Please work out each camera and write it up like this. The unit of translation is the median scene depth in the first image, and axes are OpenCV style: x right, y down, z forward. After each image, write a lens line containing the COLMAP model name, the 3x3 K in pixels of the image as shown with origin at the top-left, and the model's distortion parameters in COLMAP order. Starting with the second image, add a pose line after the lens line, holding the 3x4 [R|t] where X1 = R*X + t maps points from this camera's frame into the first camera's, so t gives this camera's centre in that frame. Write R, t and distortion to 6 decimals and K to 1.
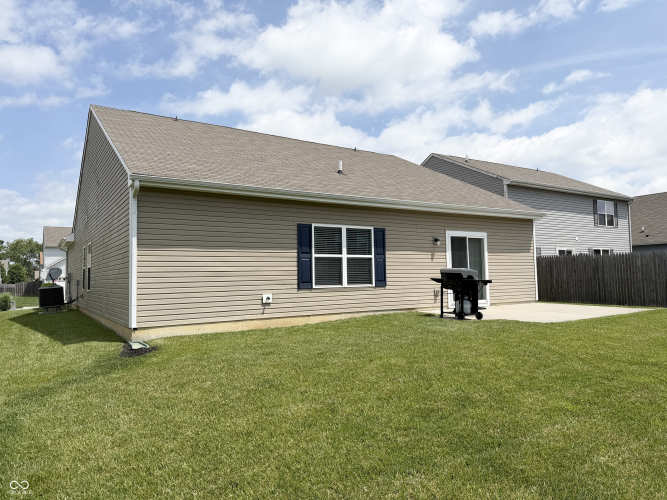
lens RADIAL K [[464.1, 0, 333.5], [0, 464.1, 250.0], [0, 0, 1]] dist [0.137335, -0.217551]
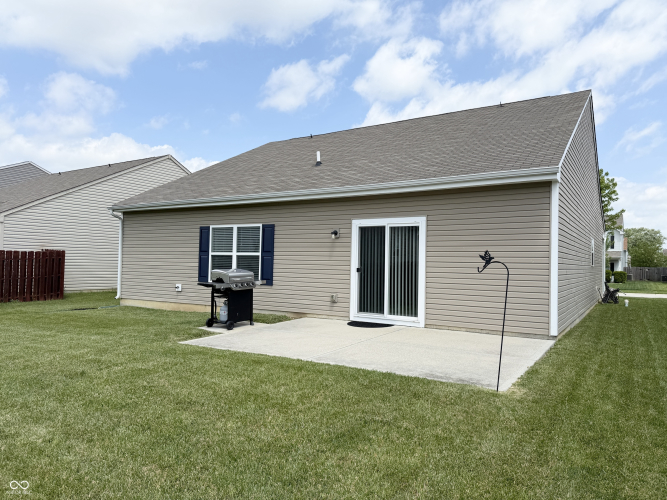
lens RADIAL K [[464.1, 0, 333.5], [0, 464.1, 250.0], [0, 0, 1]] dist [0.137335, -0.217551]
pose [[0.425700, -0.001511, -0.904863, 1.067537], [0.027914, 0.999545, 0.011464, -0.001454], [0.904434, -0.030138, 0.425548, 0.744845]]
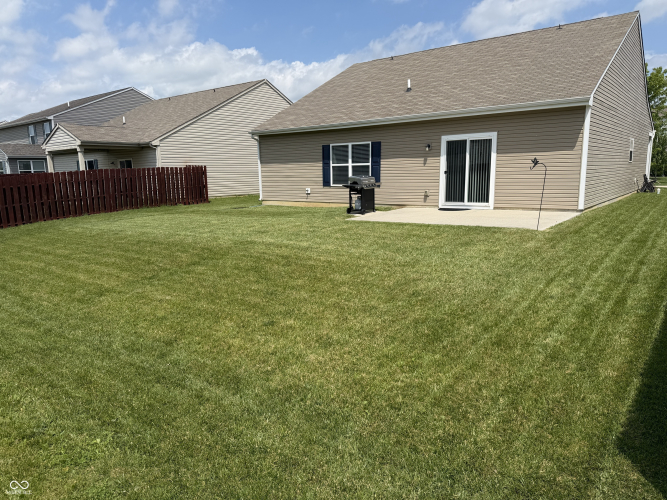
lens RADIAL K [[464.1, 0, 333.5], [0, 464.1, 250.0], [0, 0, 1]] dist [0.137335, -0.217551]
pose [[0.326016, 0.170092, -0.929937, 1.405326], [0.070042, 0.976631, 0.203188, -0.026104], [0.942766, -0.131377, 0.306484, 0.459472]]
